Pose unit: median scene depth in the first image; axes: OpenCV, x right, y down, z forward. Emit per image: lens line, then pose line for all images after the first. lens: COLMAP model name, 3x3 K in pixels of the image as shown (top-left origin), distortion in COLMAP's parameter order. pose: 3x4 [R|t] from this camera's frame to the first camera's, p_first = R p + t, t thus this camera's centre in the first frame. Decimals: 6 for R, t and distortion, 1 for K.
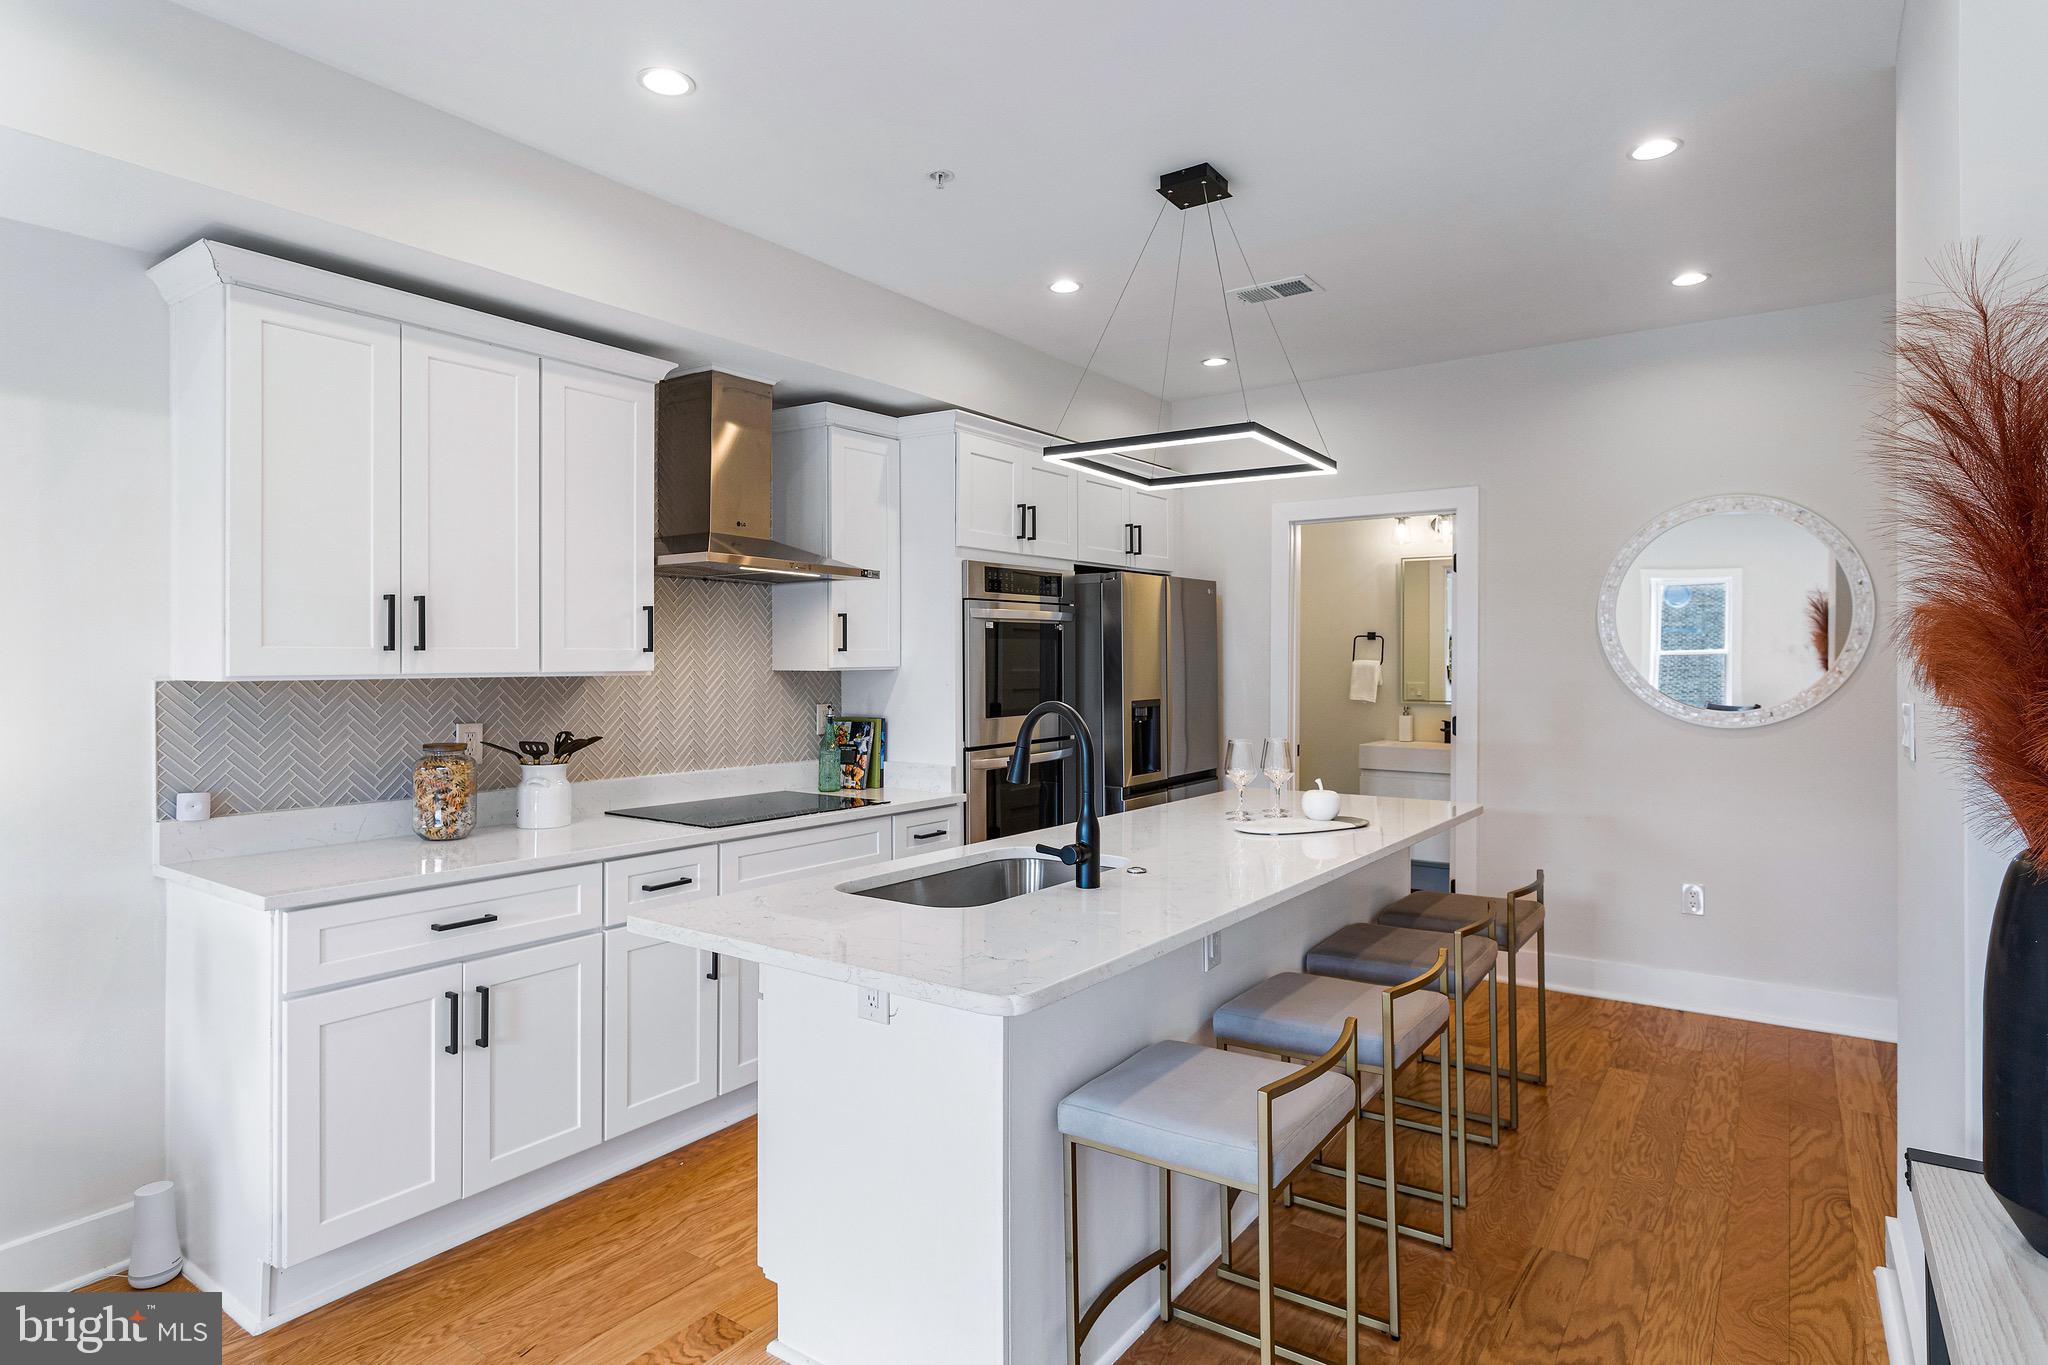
lens RADIAL K [[1112.6, 0, 1032.9], [0, 1112.6, 657.1], [0, 0, 1]] dist [-0.001301, 0.000251]
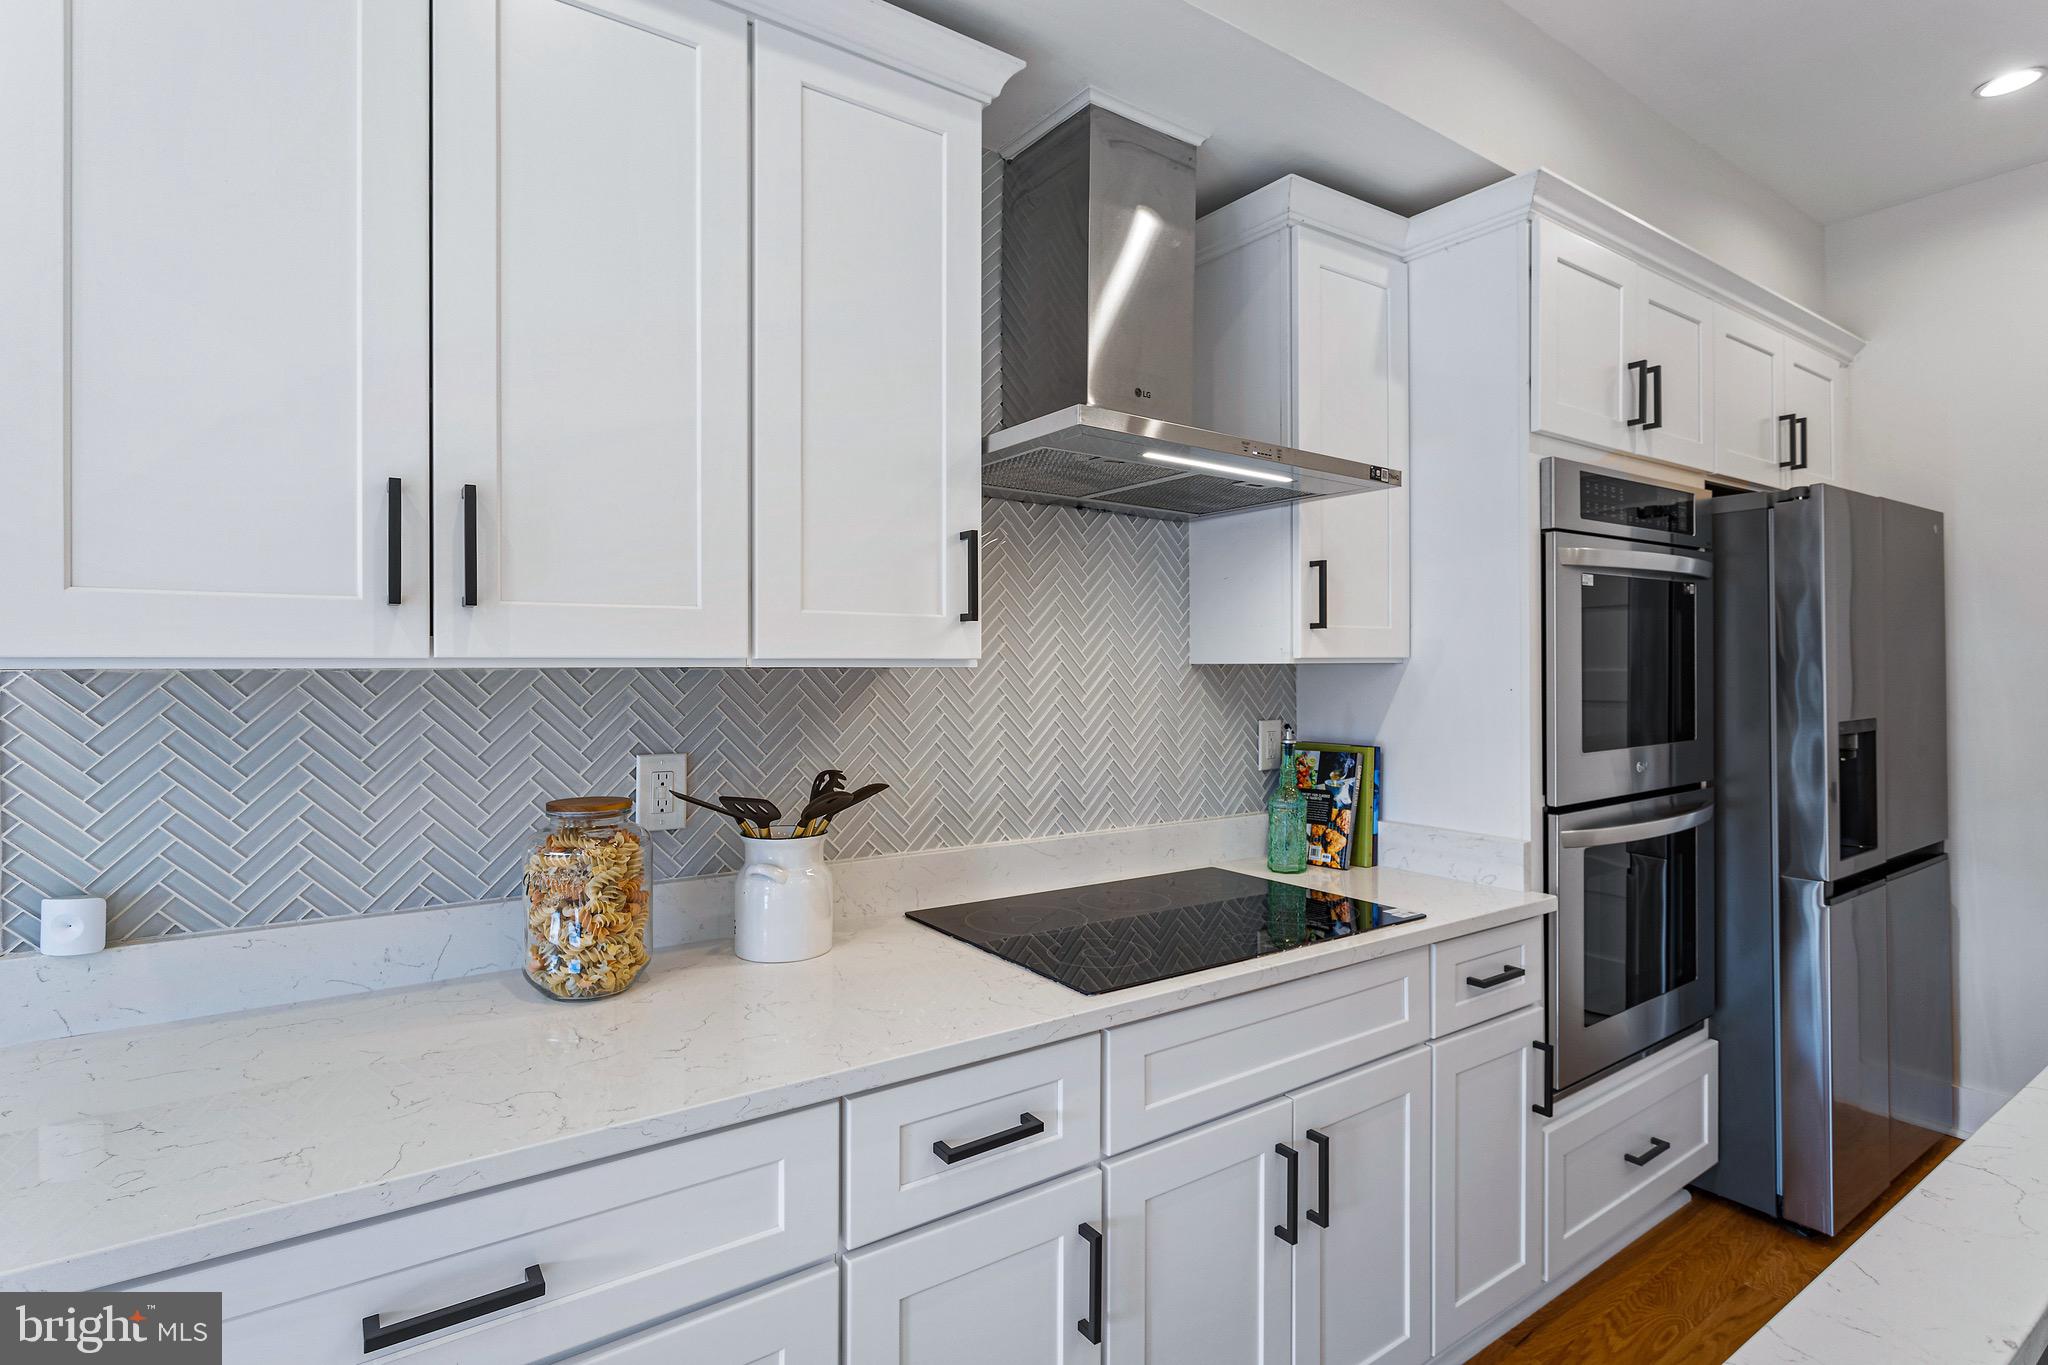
lens RADIAL K [[991.8, 0, 1023.5], [0, 991.8, 671.7], [0, 0, 1]] dist [-0.000520, 0.000162]
pose [[0.937110, 0.002024, -0.349028, -0.136024], [0.000908, 0.999966, 0.008237, 0.012273], [0.349032, -0.008036, 0.937076, 0.483083]]
